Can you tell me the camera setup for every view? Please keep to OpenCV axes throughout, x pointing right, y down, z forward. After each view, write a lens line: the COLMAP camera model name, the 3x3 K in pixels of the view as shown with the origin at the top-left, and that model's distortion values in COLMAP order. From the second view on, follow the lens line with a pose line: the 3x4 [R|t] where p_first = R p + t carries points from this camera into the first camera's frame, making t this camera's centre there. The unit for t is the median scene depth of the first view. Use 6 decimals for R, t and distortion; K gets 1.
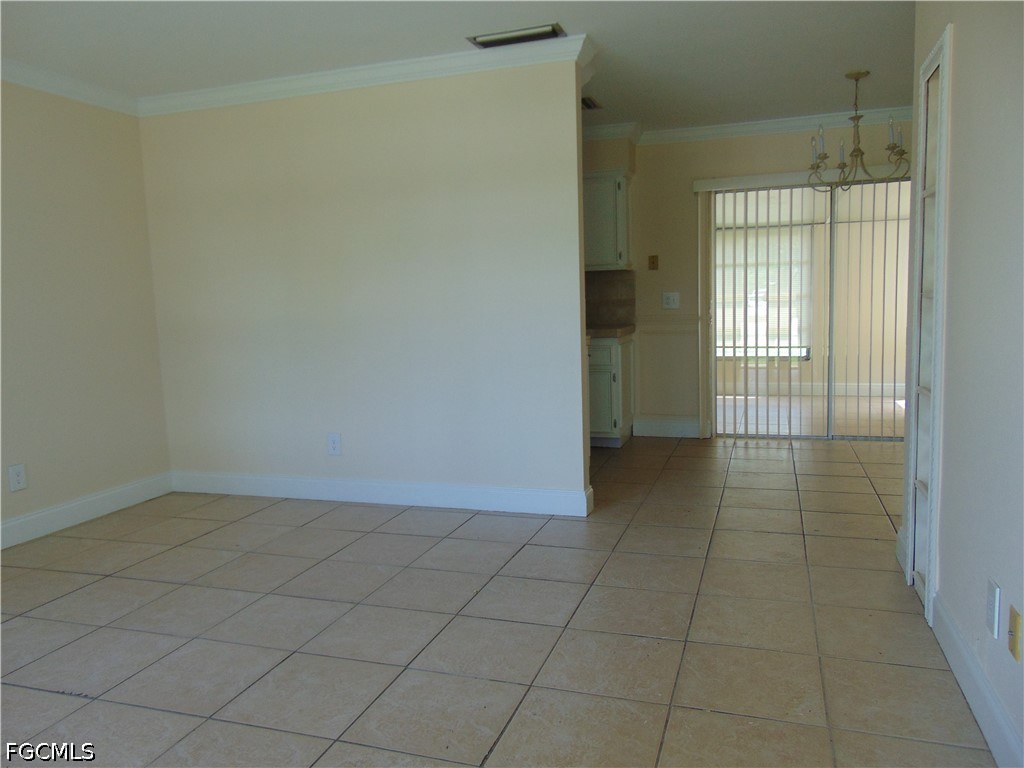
lens RADIAL K [[753.1, 0, 513.7], [0, 753.1, 380.3], [0, 0, 1]] dist [-0.009422, 0.020566]
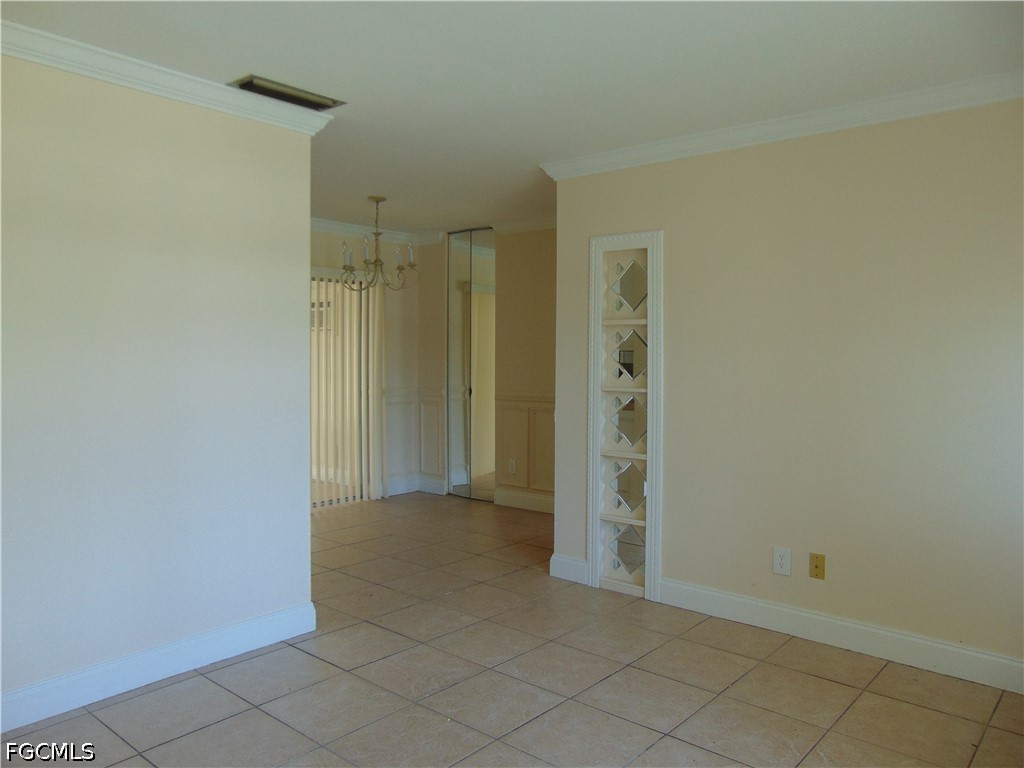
lens RADIAL K [[753.1, 0, 517.5], [0, 753.1, 385.8], [0, 0, 1]] dist [-0.009422, 0.020566]
pose [[0.382169, -0.009493, 0.924044, -0.592813], [0.081387, 0.996407, -0.023425, -0.064566], [-0.920501, 0.084158, 0.381569, 0.376130]]
